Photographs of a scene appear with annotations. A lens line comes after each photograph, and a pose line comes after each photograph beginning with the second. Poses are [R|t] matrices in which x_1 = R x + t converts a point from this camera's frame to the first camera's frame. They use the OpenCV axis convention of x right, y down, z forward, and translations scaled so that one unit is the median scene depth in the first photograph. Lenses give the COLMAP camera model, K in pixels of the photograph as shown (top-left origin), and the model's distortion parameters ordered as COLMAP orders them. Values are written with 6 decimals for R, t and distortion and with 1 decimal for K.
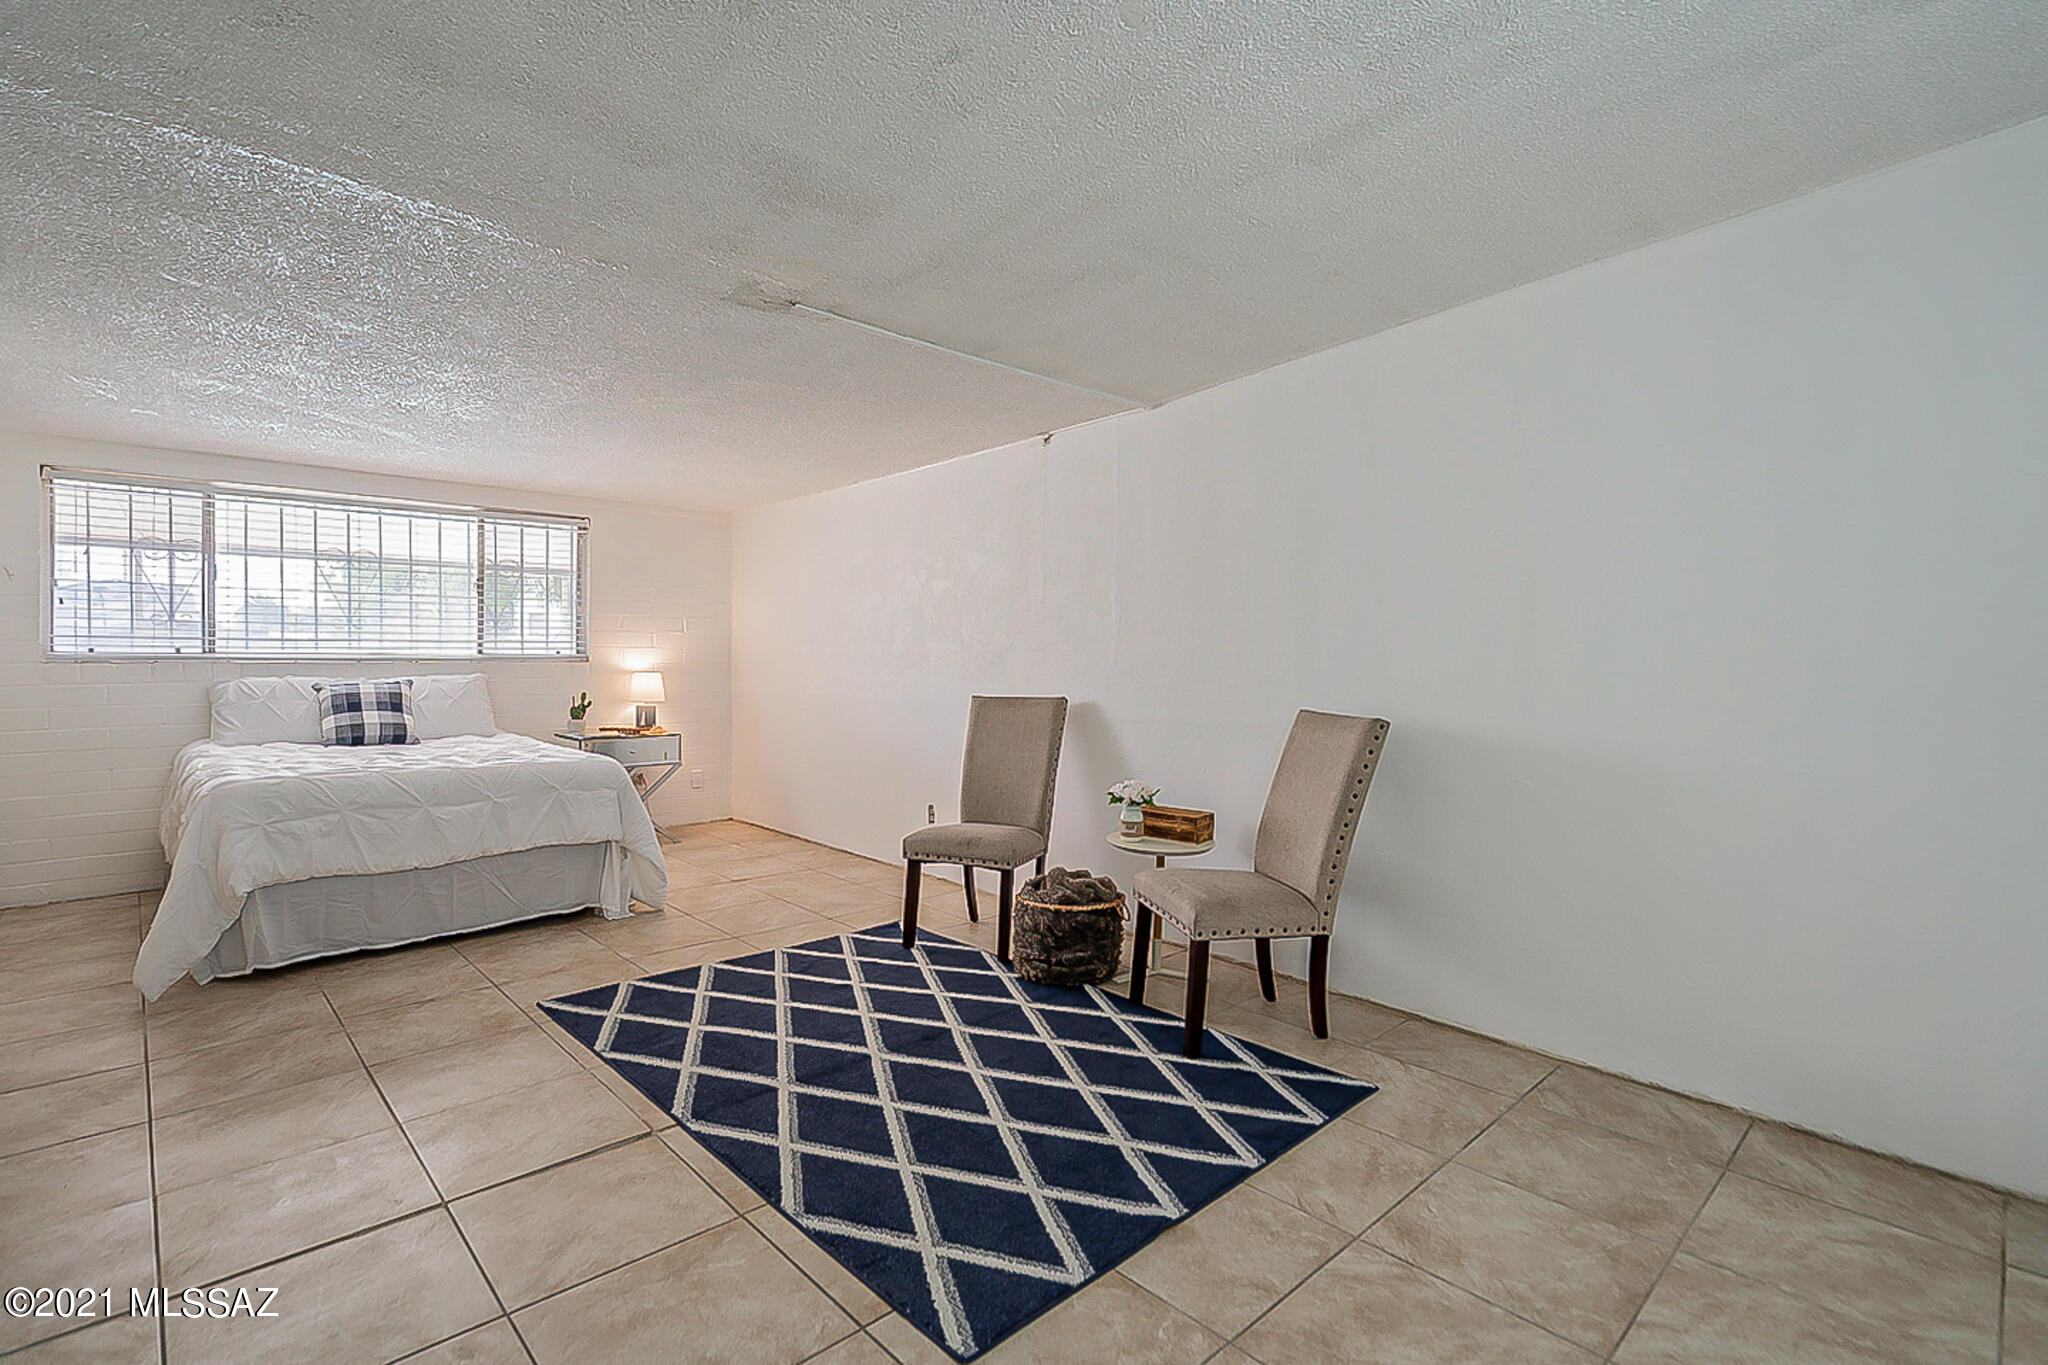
lens RADIAL K [[957.7, 0, 1023.4], [0, 957.7, 668.0], [0, 0, 1]] dist [0.013349, 0.000035]
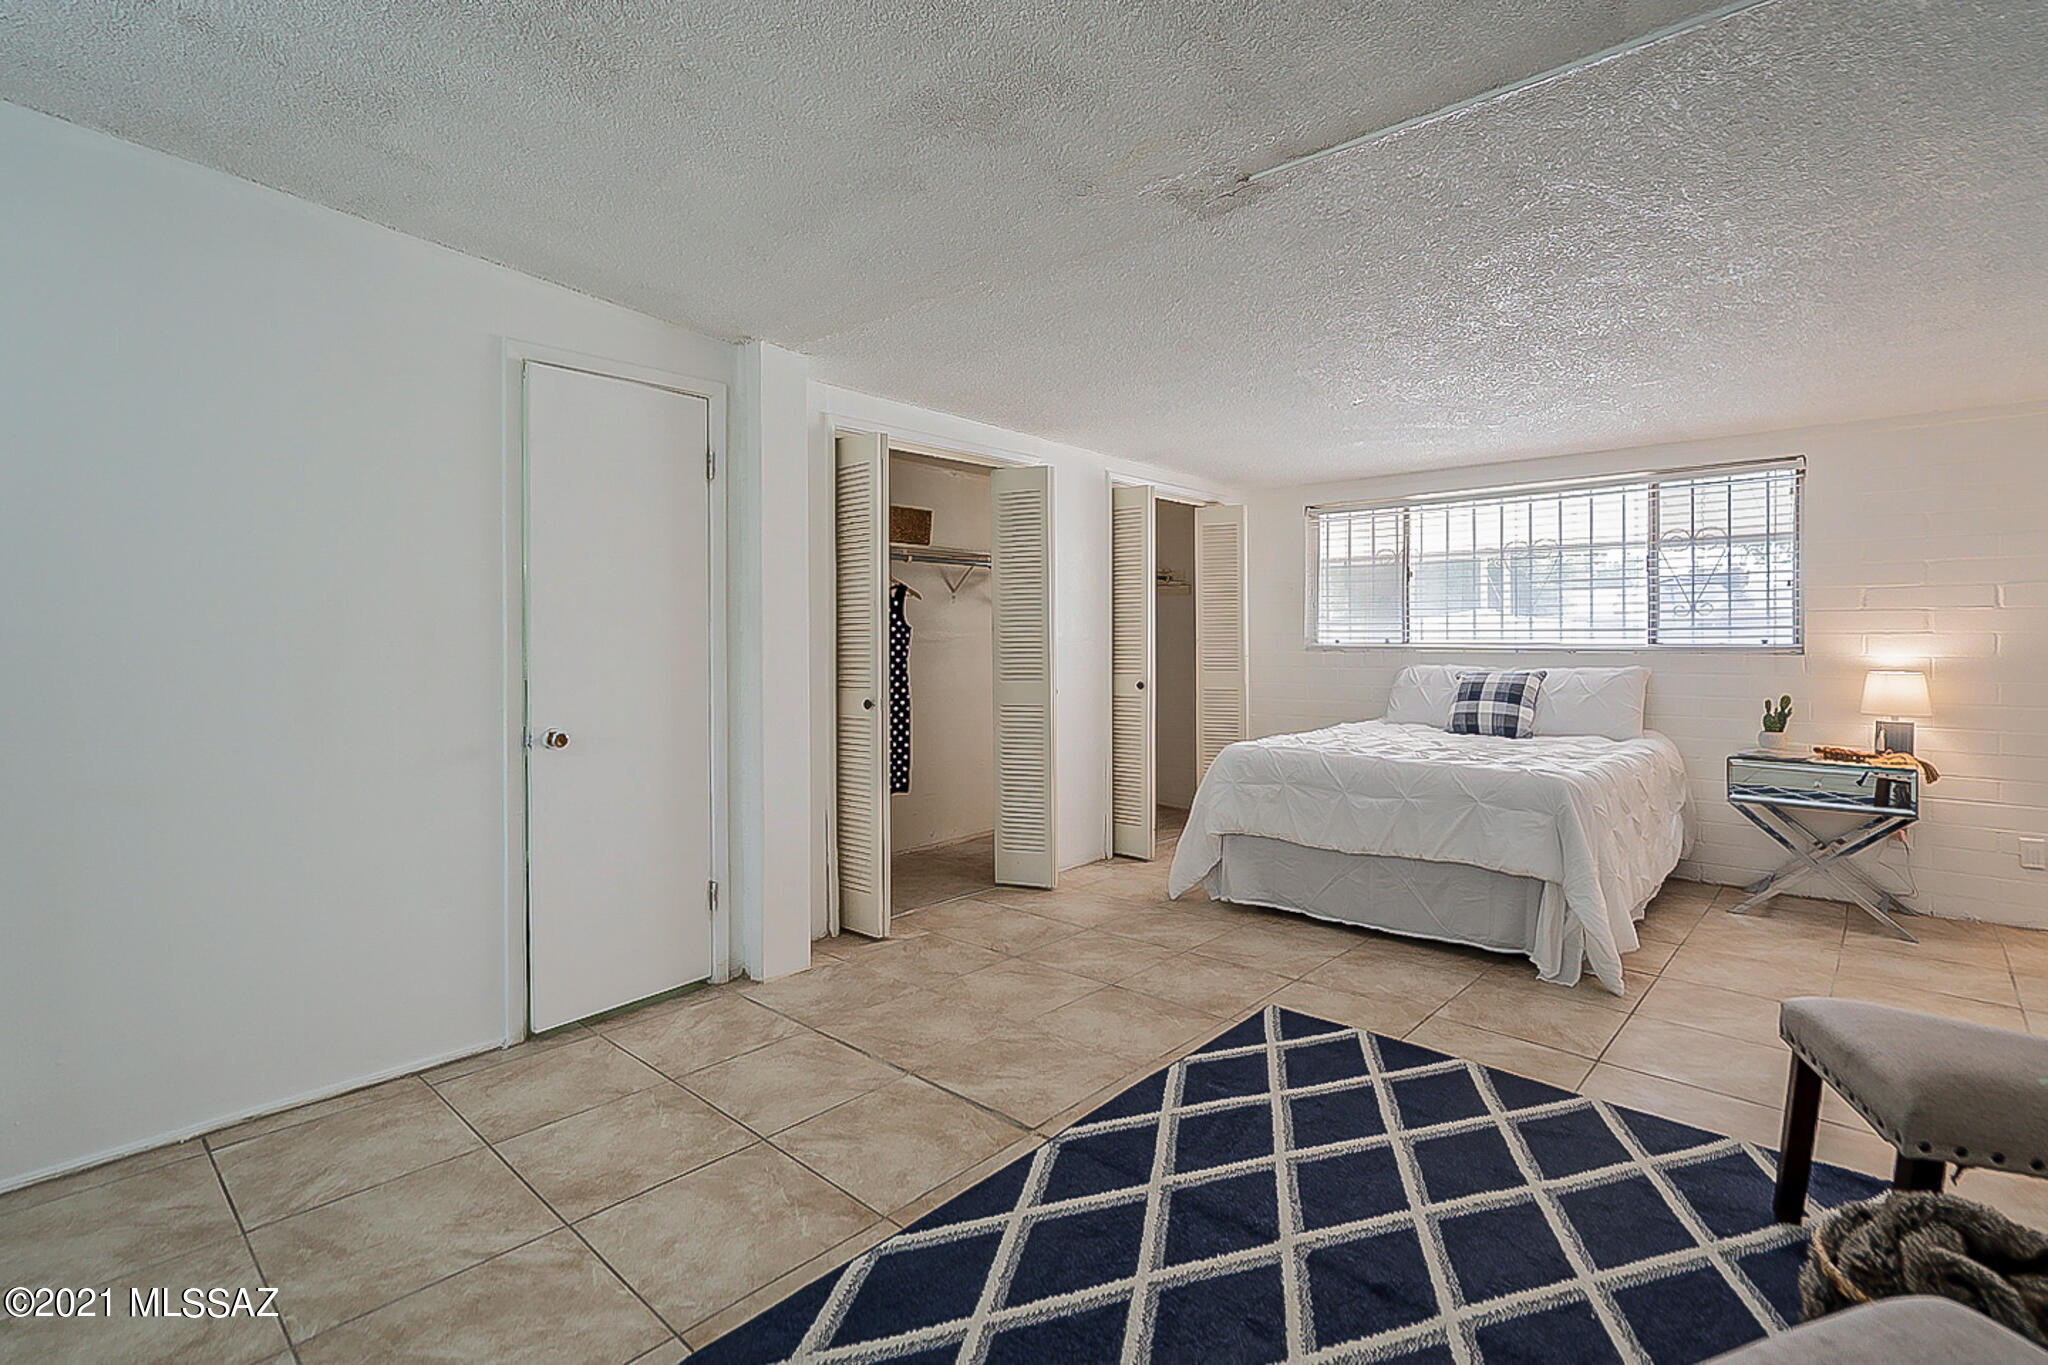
lens RADIAL K [[957.7, 0, 1002.7], [0, 957.7, 649.3], [0, 0, 1]] dist [0.013349, 0.000035]
pose [[0.074061, 0.002889, -0.997250, 0.278148], [-0.012325, 0.999922, 0.001981, -0.004755], [0.997178, 0.012144, 0.074091, 0.420801]]
